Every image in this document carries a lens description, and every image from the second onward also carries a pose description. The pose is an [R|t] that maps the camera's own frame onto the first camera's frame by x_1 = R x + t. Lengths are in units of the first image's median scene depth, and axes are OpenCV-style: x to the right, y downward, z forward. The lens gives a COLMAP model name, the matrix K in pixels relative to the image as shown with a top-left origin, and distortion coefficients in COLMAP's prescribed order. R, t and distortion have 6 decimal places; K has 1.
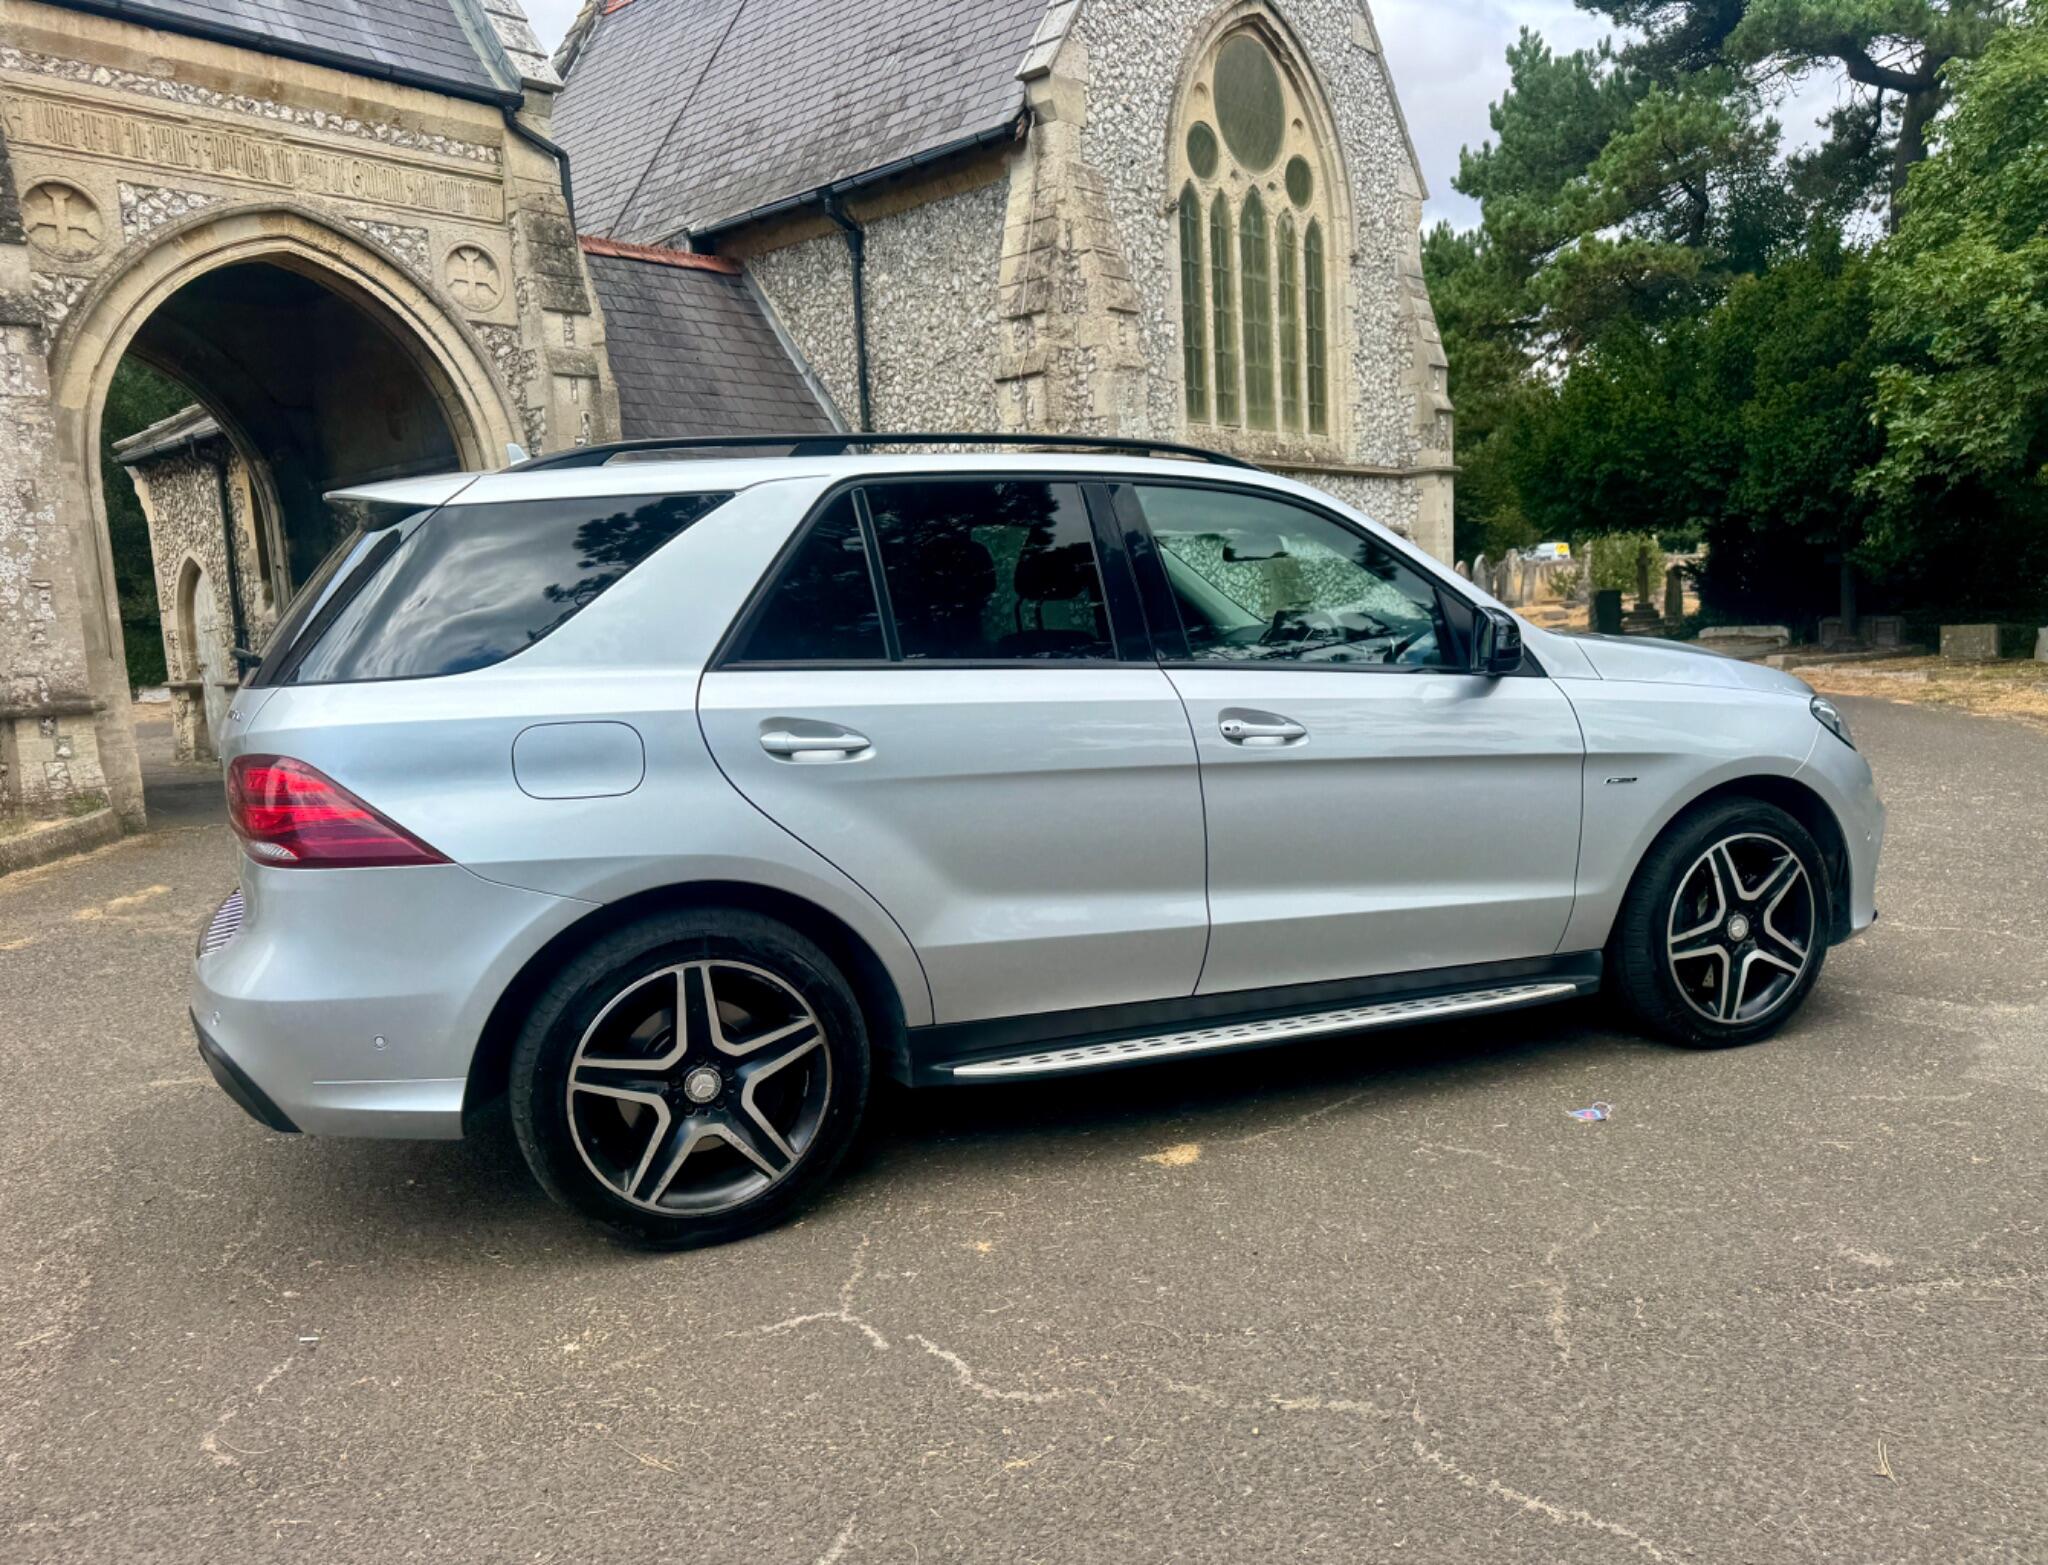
lens RADIAL K [[1562.9, 0, 1103.2], [0, 1562.9, 829.8], [0, 0, 1]] dist [0.083470, -0.116685]
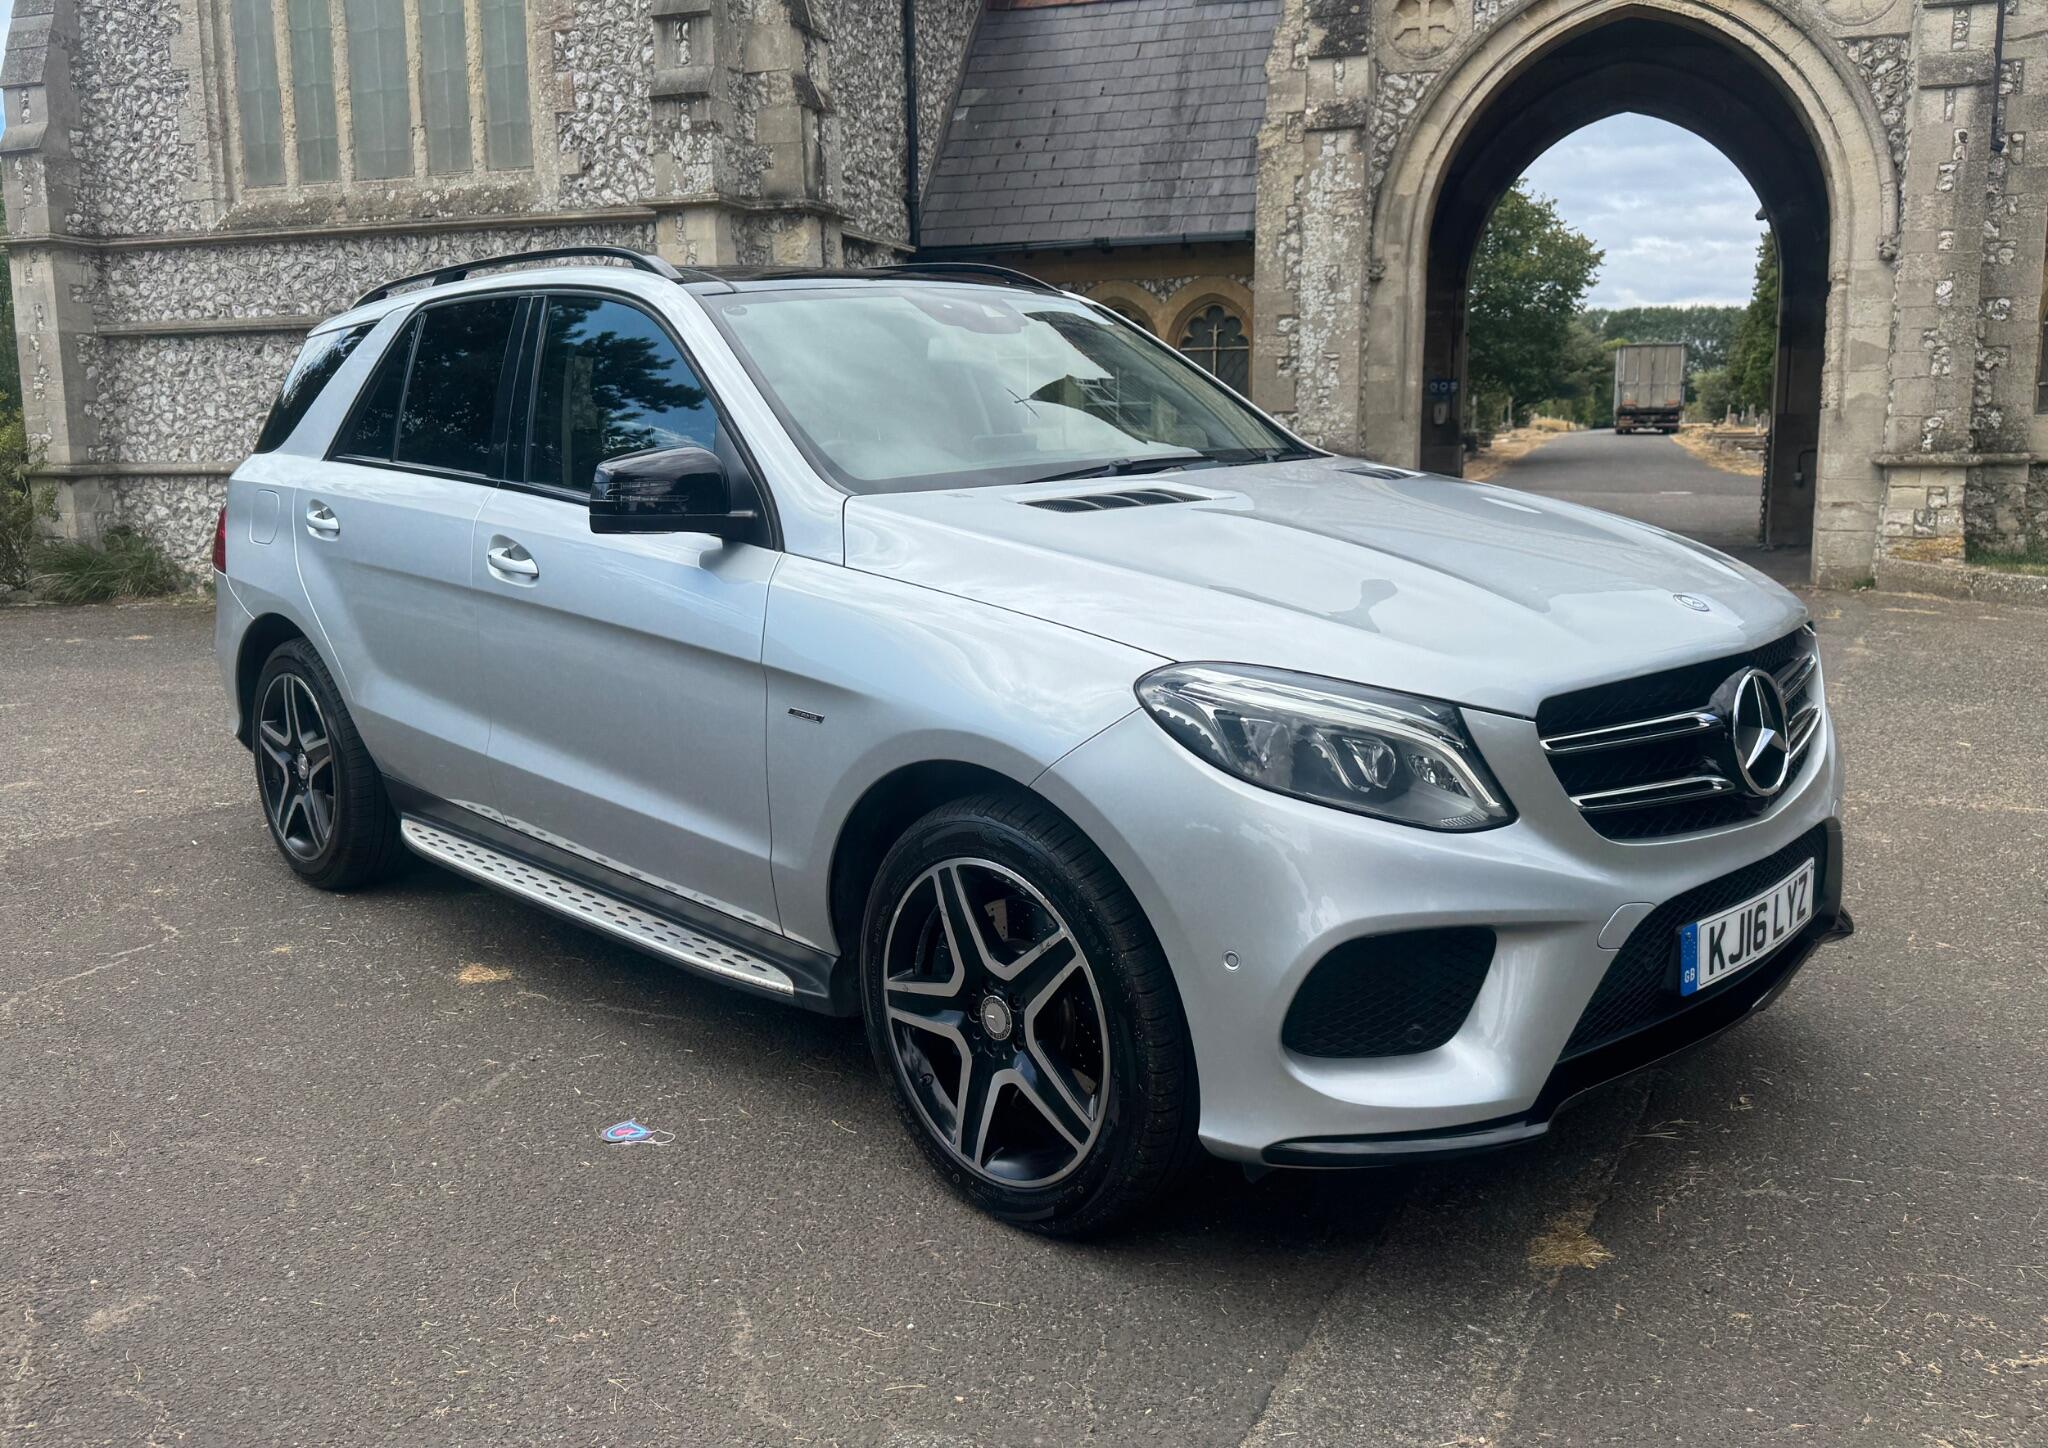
lens RADIAL K [[1634.4, 0, 982.8], [0, 1634.4, 694.4], [0, 0, 1]] dist [0.085697, -0.128495]
pose [[0.347377, 0.192577, -0.917738, 0.298444], [-0.132878, 0.978919, 0.155119, -0.047397], [0.928263, 0.068062, 0.365643, 0.244854]]
